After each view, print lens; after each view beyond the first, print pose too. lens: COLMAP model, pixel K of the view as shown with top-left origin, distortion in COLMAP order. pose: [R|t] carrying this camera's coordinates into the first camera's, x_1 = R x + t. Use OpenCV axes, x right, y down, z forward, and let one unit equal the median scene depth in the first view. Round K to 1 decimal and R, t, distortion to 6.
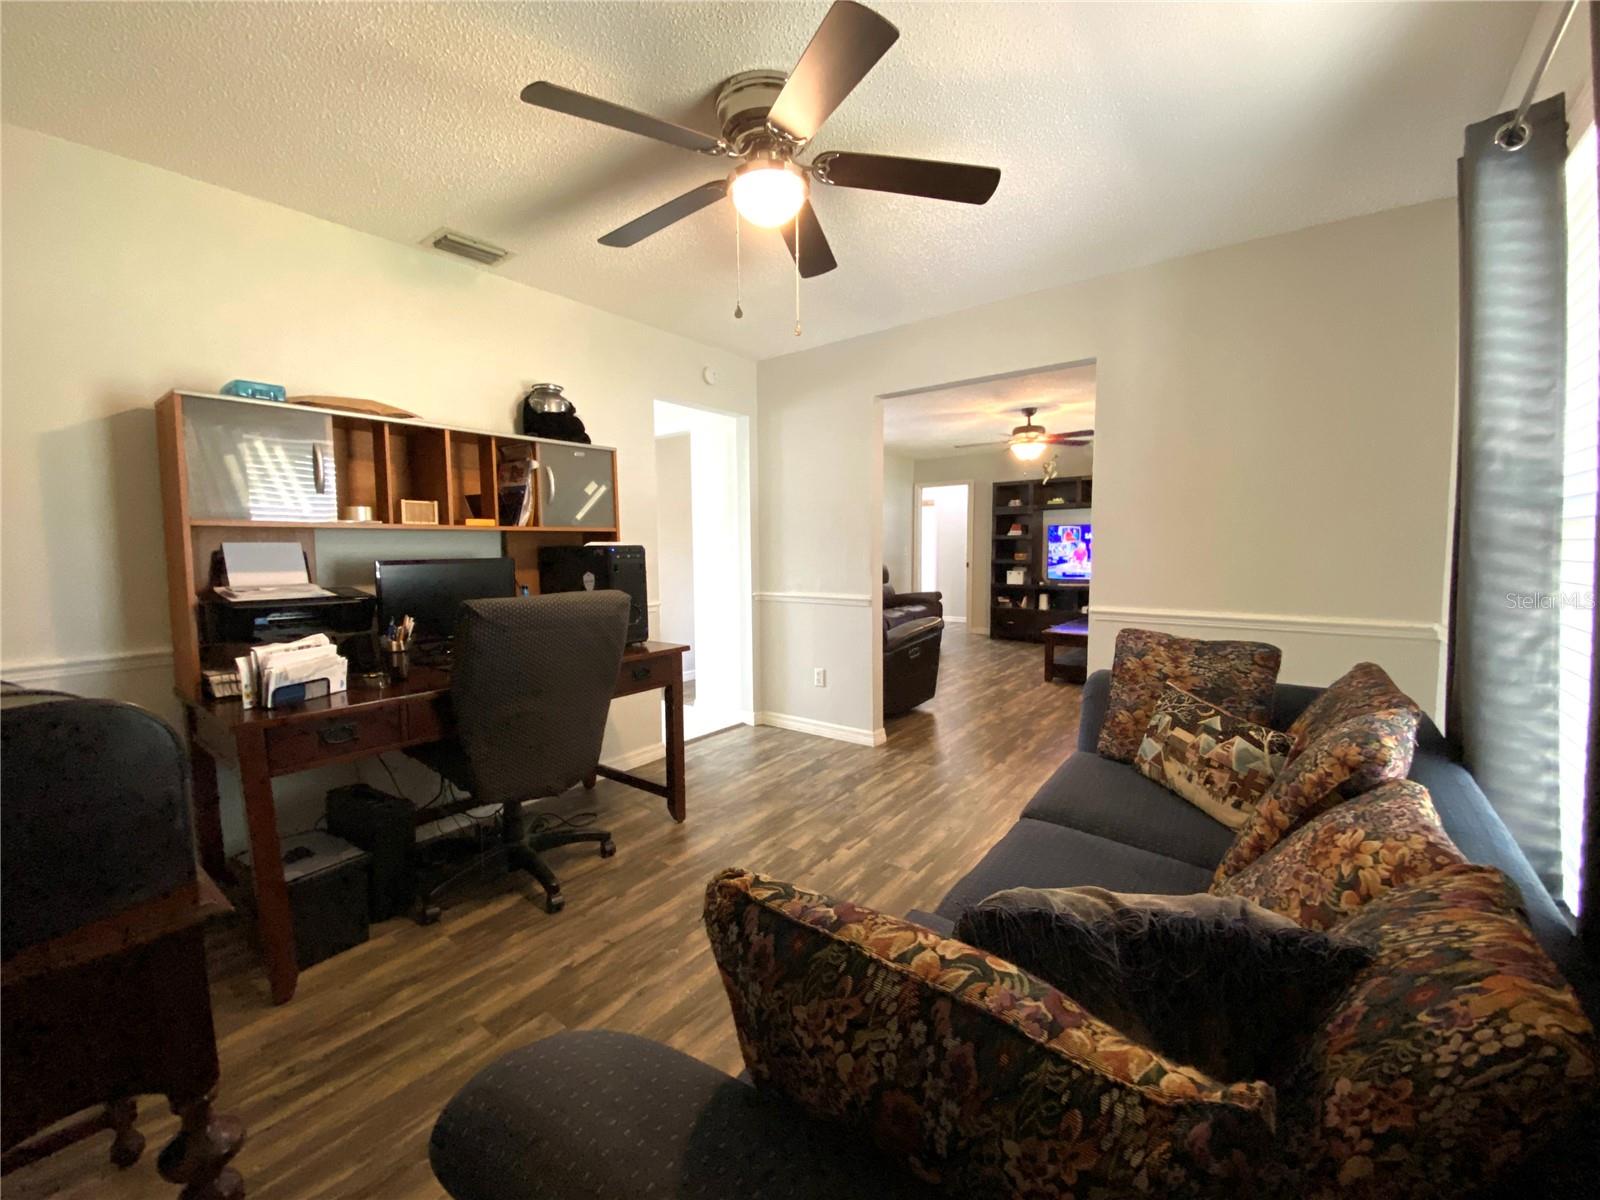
lens RADIAL K [[644.3, 0, 798.0], [0, 644.3, 591.3], [0, 0, 1]] dist [0.009510, -0.015229]
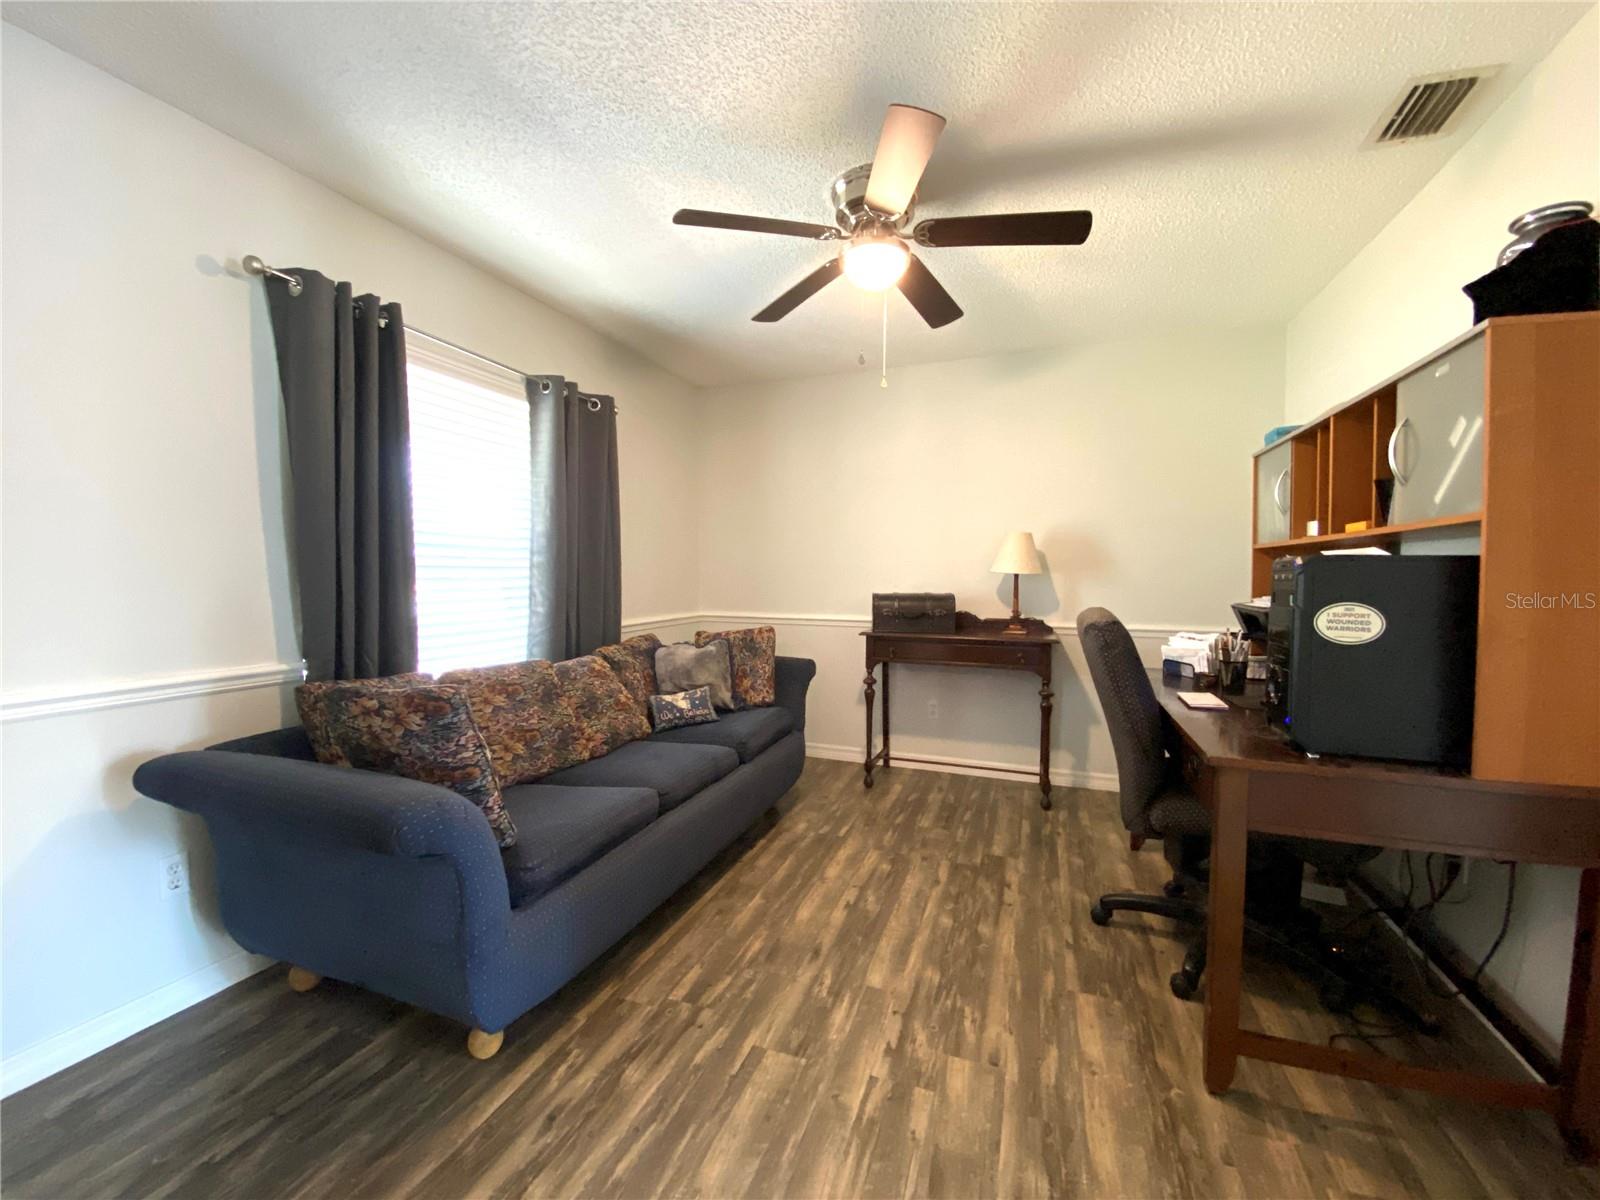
lens RADIAL K [[644.3, 0, 810.4], [0, 644.3, 597.8], [0, 0, 1]] dist [0.009510, -0.015229]
pose [[-0.949570, 0.024666, -0.312582, 0.322411], [-0.008884, 0.994384, 0.105454, -0.103995], [0.313428, 0.102913, -0.944019, 1.574031]]
